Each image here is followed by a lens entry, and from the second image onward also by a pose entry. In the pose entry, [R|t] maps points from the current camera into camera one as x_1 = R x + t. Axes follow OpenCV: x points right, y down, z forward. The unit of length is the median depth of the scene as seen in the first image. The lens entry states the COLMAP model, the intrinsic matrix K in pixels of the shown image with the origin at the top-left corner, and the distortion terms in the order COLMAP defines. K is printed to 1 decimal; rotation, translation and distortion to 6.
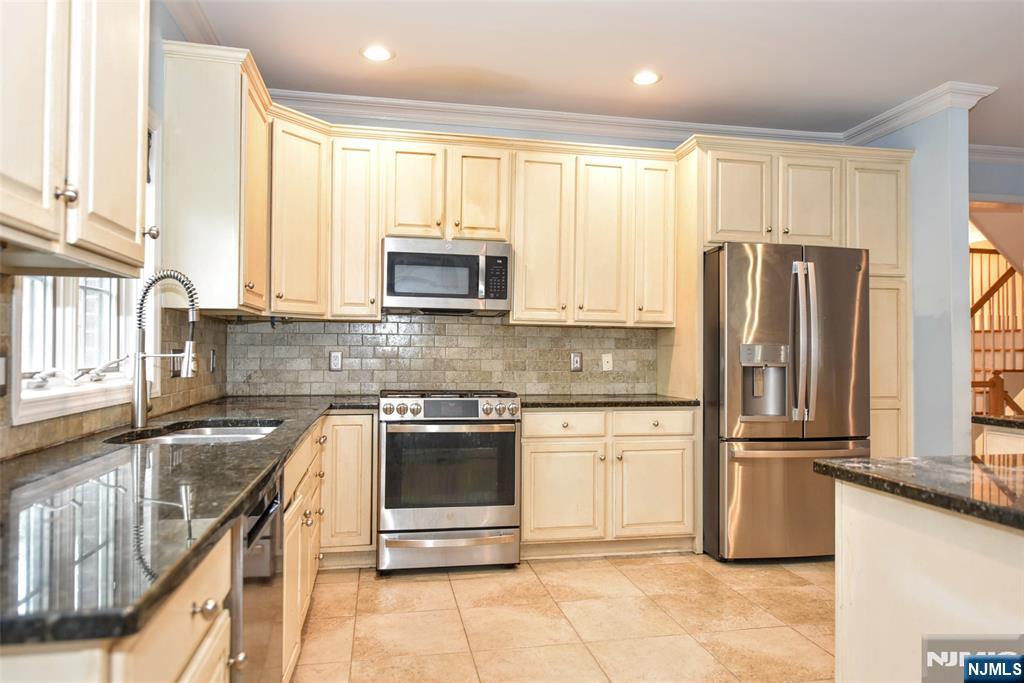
lens RADIAL K [[690.5, 0, 512.0], [0, 690.5, 341.5], [0, 0, 1]] dist [-0.001631, 0.000002]
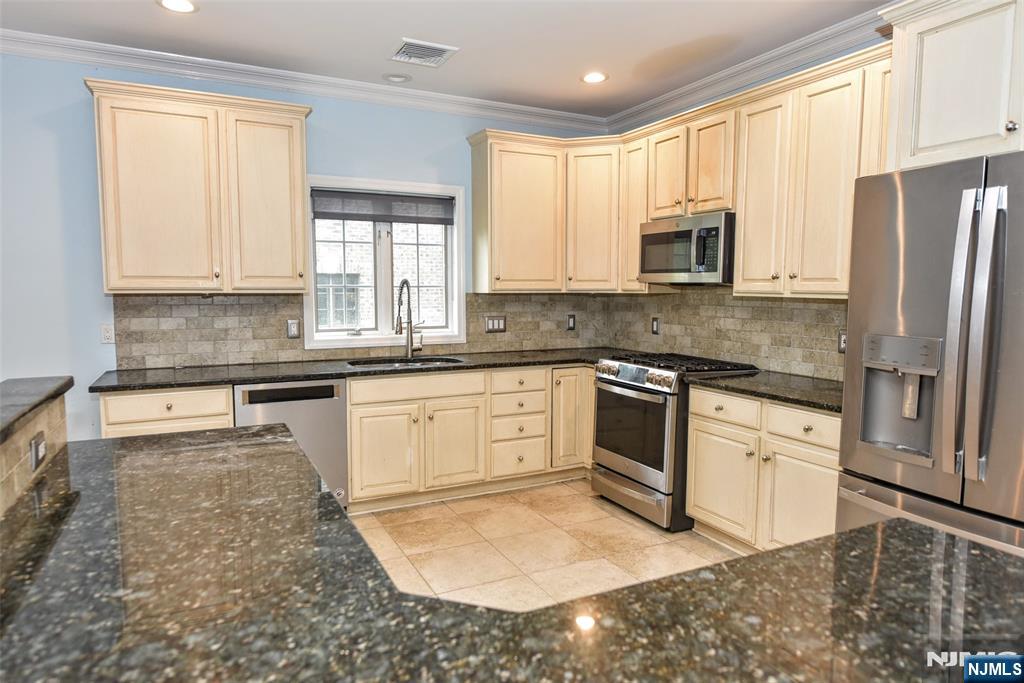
lens RADIAL K [[624.6, 0, 515.3], [0, 624.6, 343.1], [0, 0, 1]] dist [-0.003628, -0.000562]
pose [[0.269914, 0.077158, -0.959788, 0.758296], [0.012412, 0.996423, 0.083593, -0.037245], [0.962804, -0.034476, 0.267991, 0.485779]]
